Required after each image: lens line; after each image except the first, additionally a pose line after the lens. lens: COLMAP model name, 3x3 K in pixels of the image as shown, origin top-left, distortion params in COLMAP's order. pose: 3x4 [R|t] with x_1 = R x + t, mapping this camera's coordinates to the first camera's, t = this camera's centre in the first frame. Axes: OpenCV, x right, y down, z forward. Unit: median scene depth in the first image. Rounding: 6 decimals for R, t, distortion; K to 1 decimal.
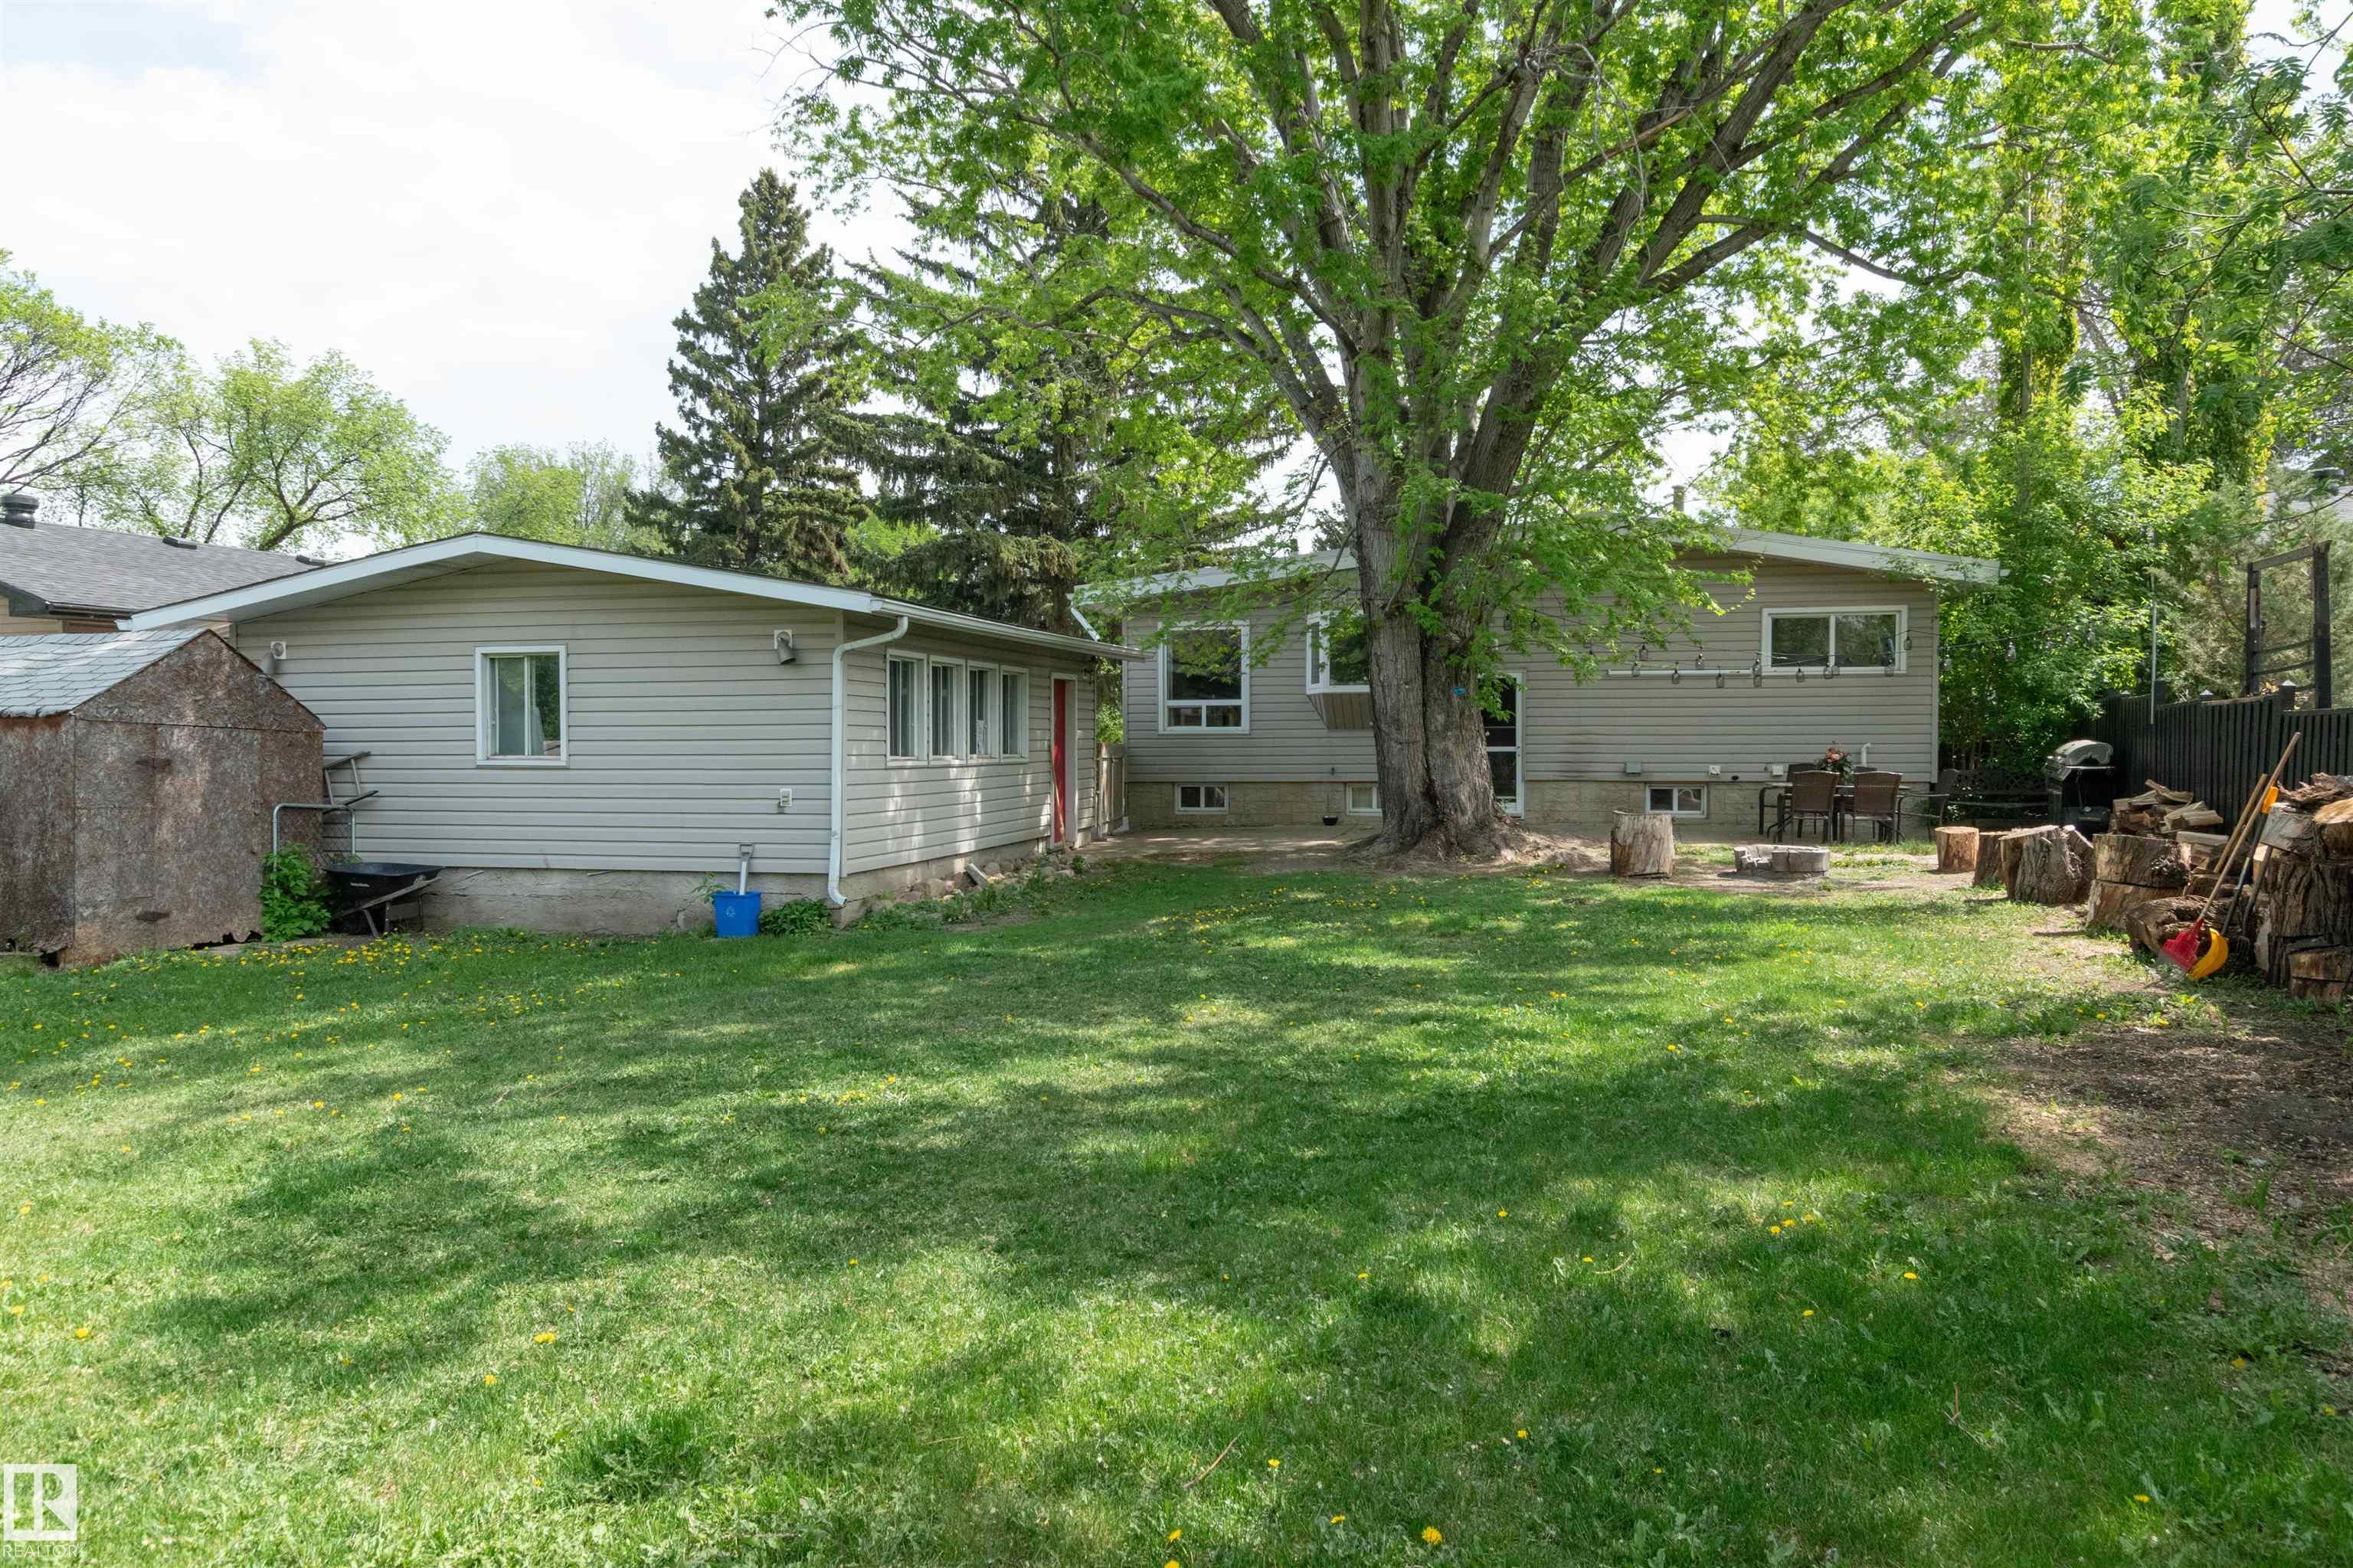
lens RADIAL K [[1531.7, 0, 1176.5], [0, 1531.7, 784.0], [0, 0, 1]] dist [0.000056, -0.001857]
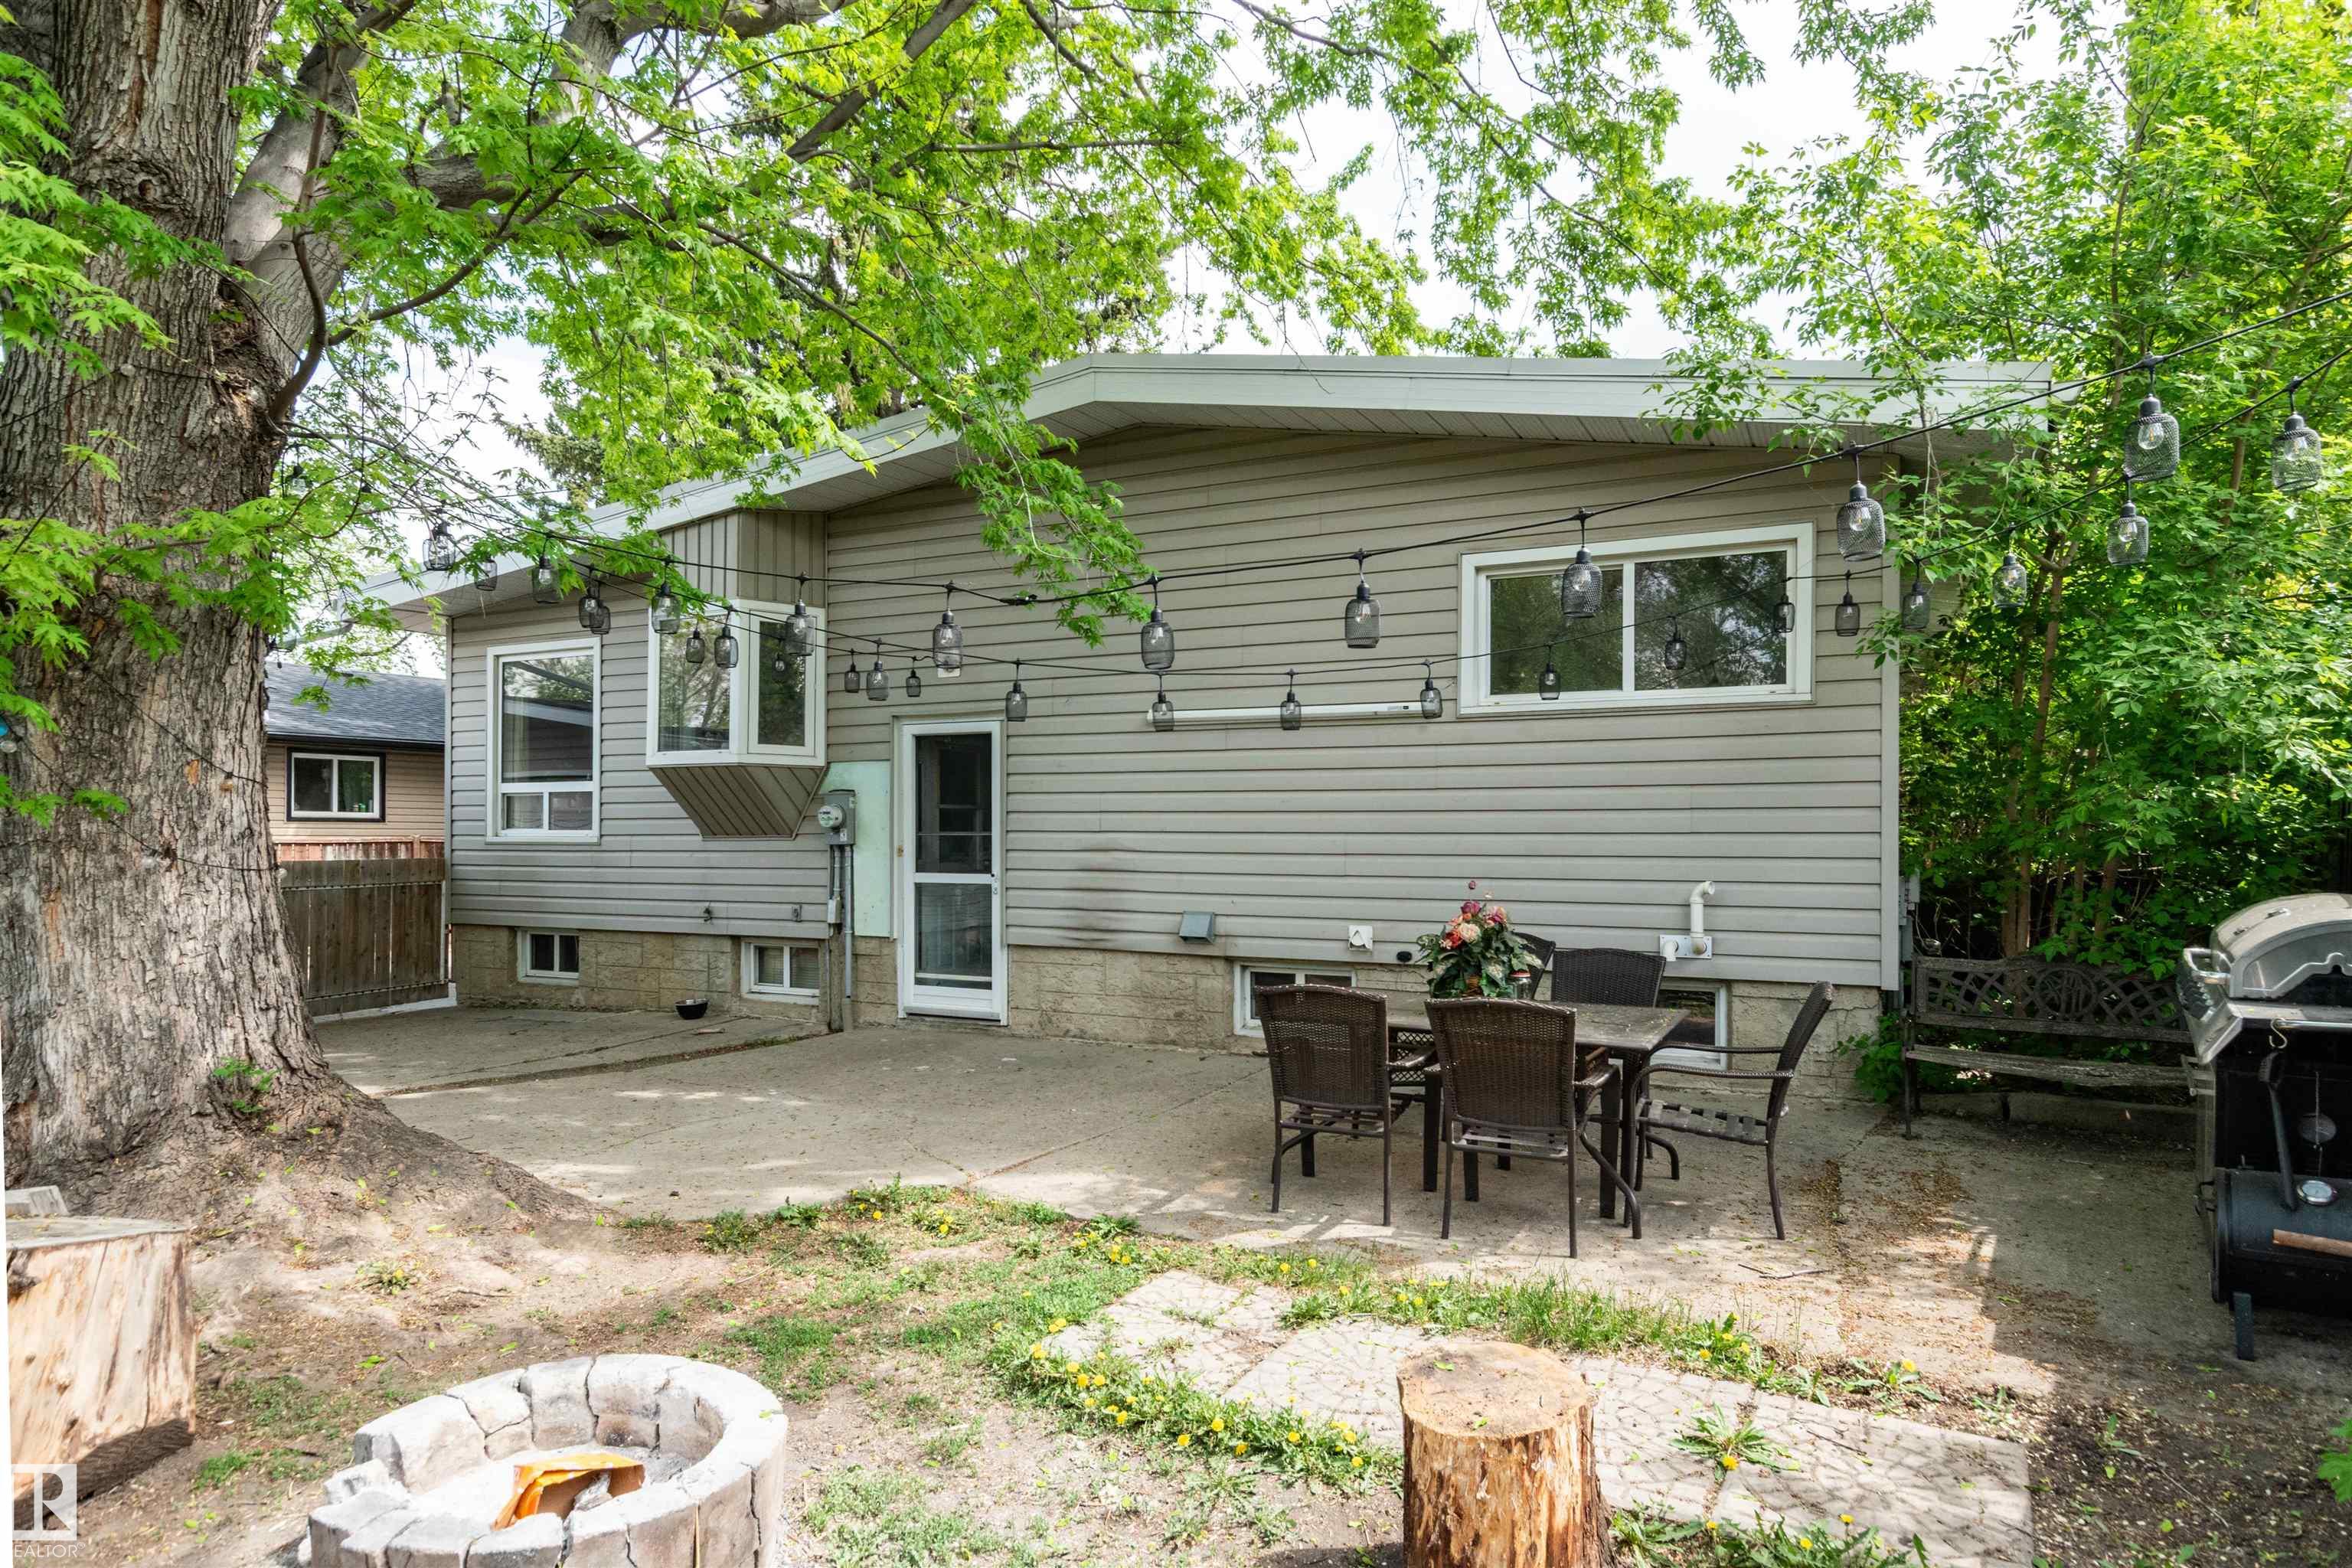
lens RADIAL K [[1340.6, 0, 1178.1], [0, 1340.6, 825.2], [0, 0, 1]] dist [0.001749, -0.000169]
pose [[0.973948, 0.003700, -0.226742, 0.395951], [-0.011728, 0.999351, -0.034068, -0.027642], [0.226469, 0.035840, 0.973359, 0.635171]]
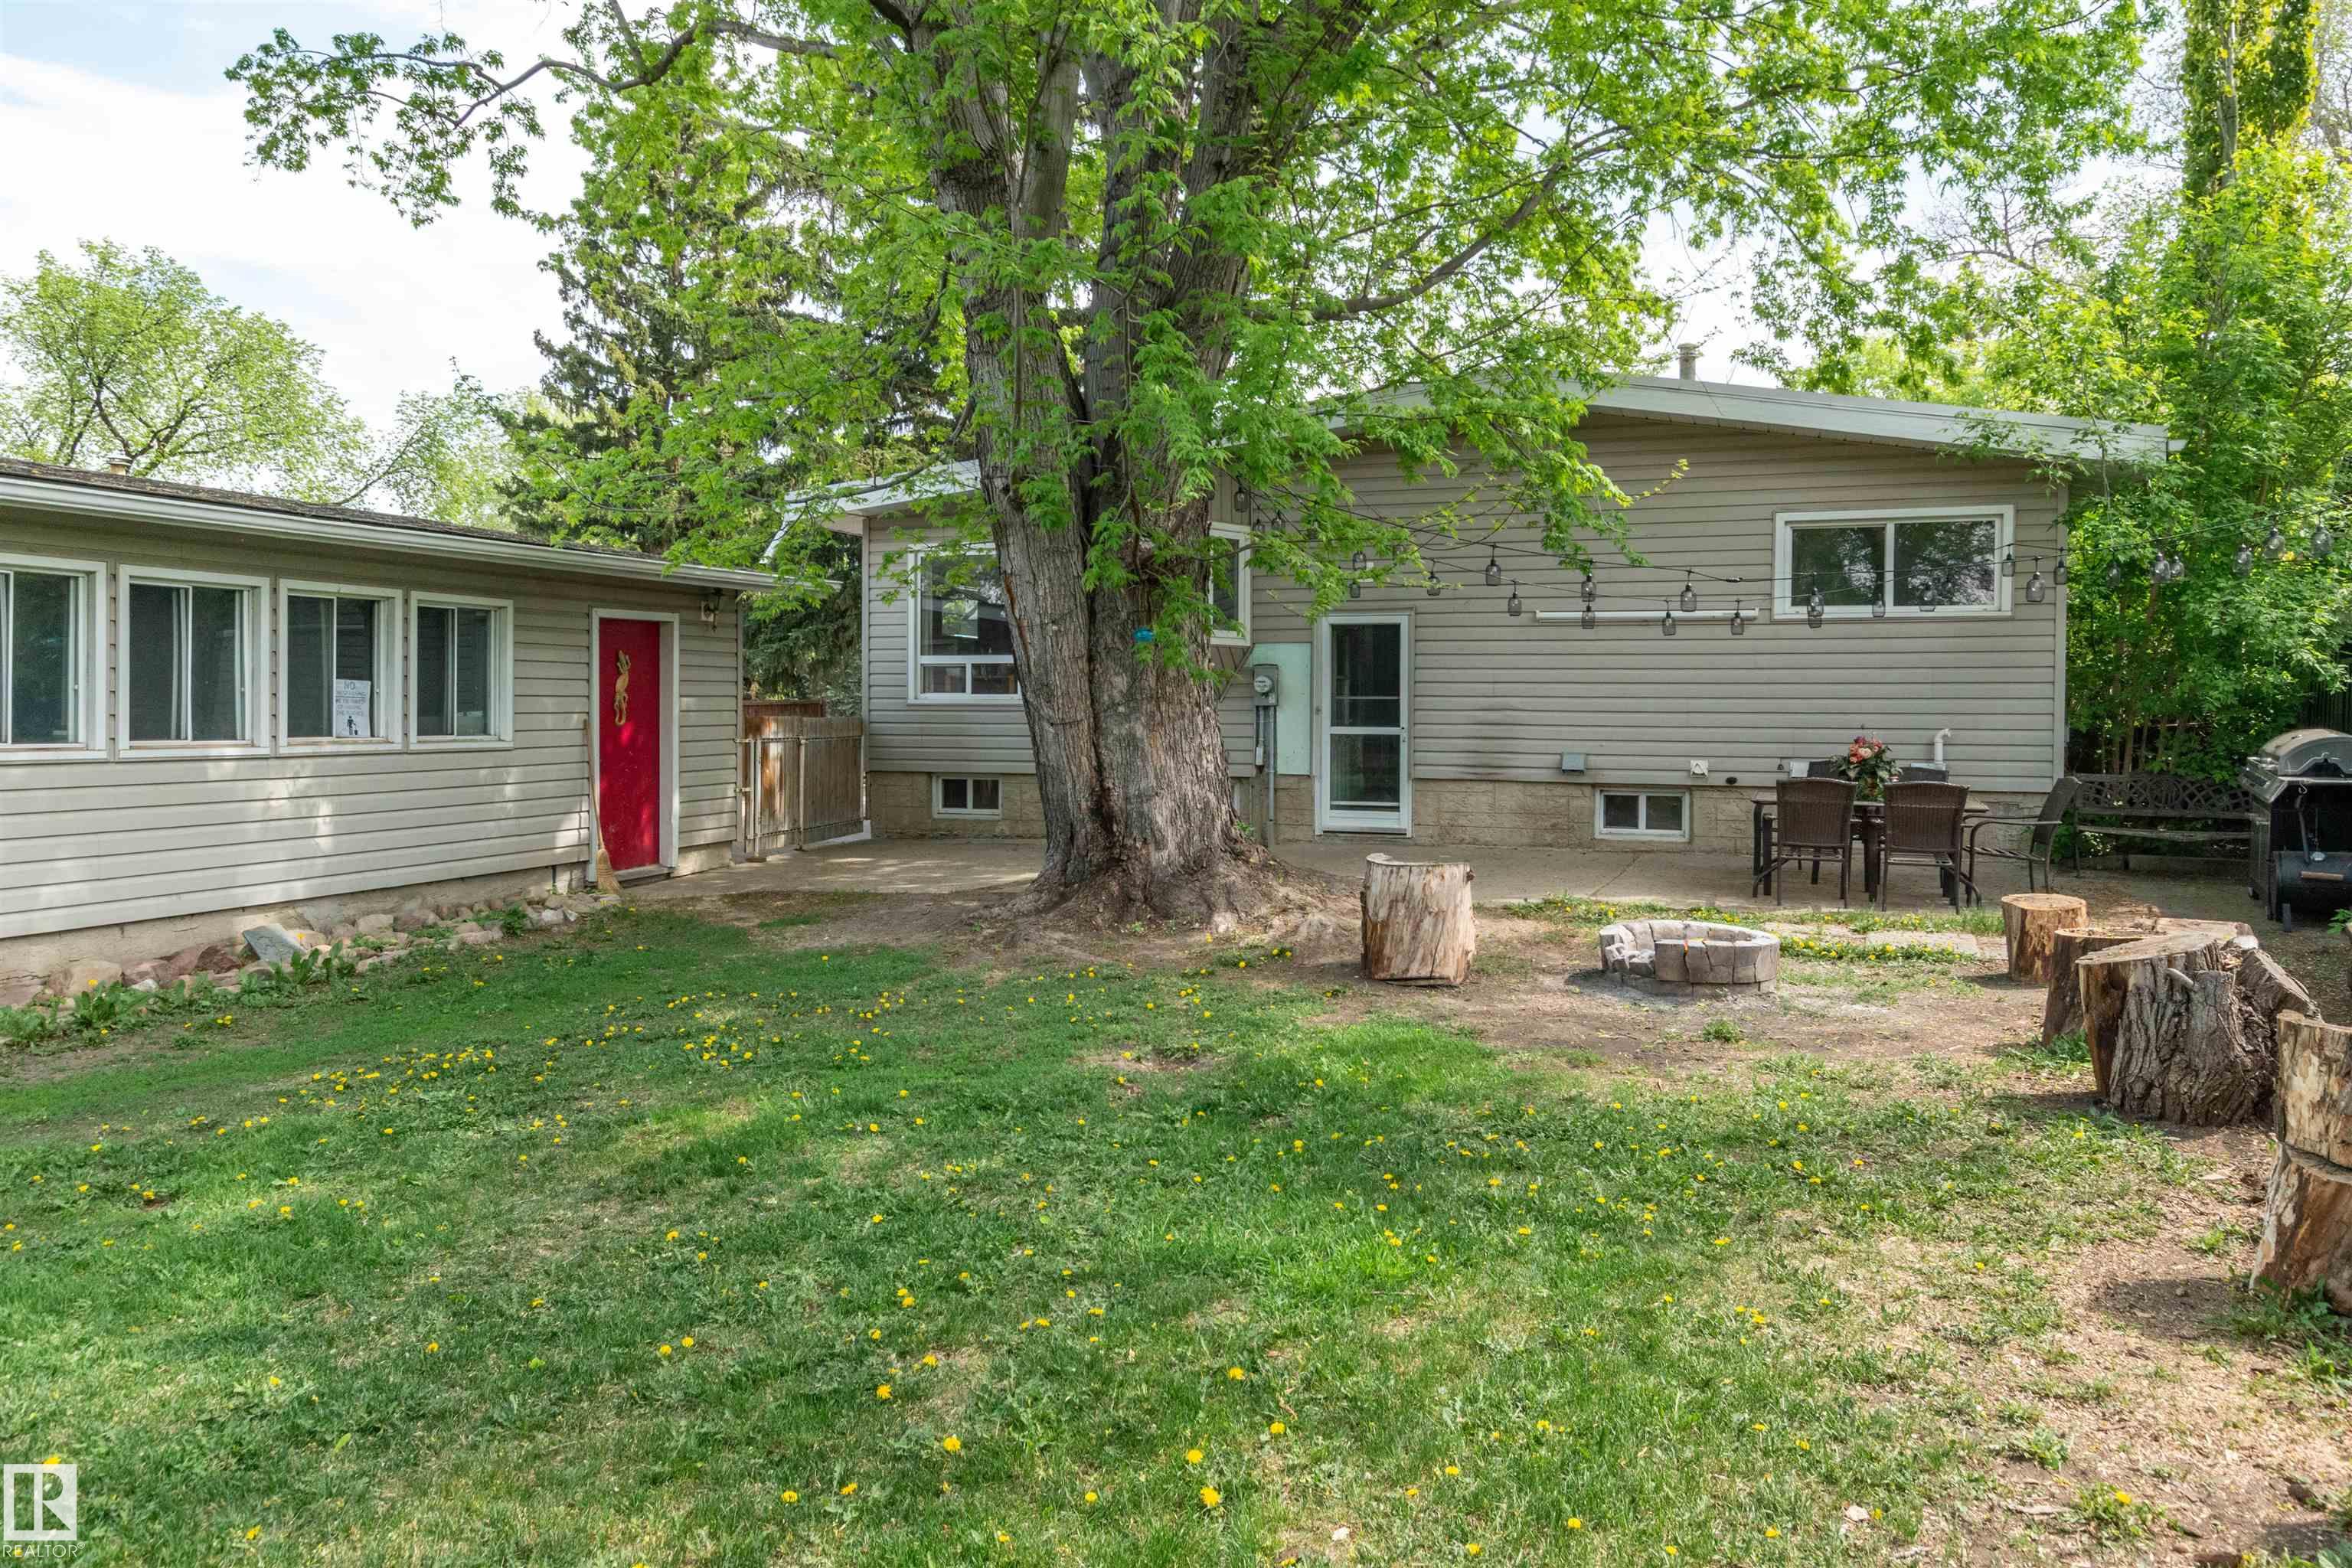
lens RADIAL K [[1566.7, 0, 1175.7], [0, 1566.7, 731.4], [0, 0, 1]] dist [0.000983, 0.001593]
pose [[0.993813, 0.010120, -0.110601, 0.211691], [-0.011490, 0.999865, -0.011758, -0.014360], [0.110467, 0.012956, 0.993795, 0.335313]]
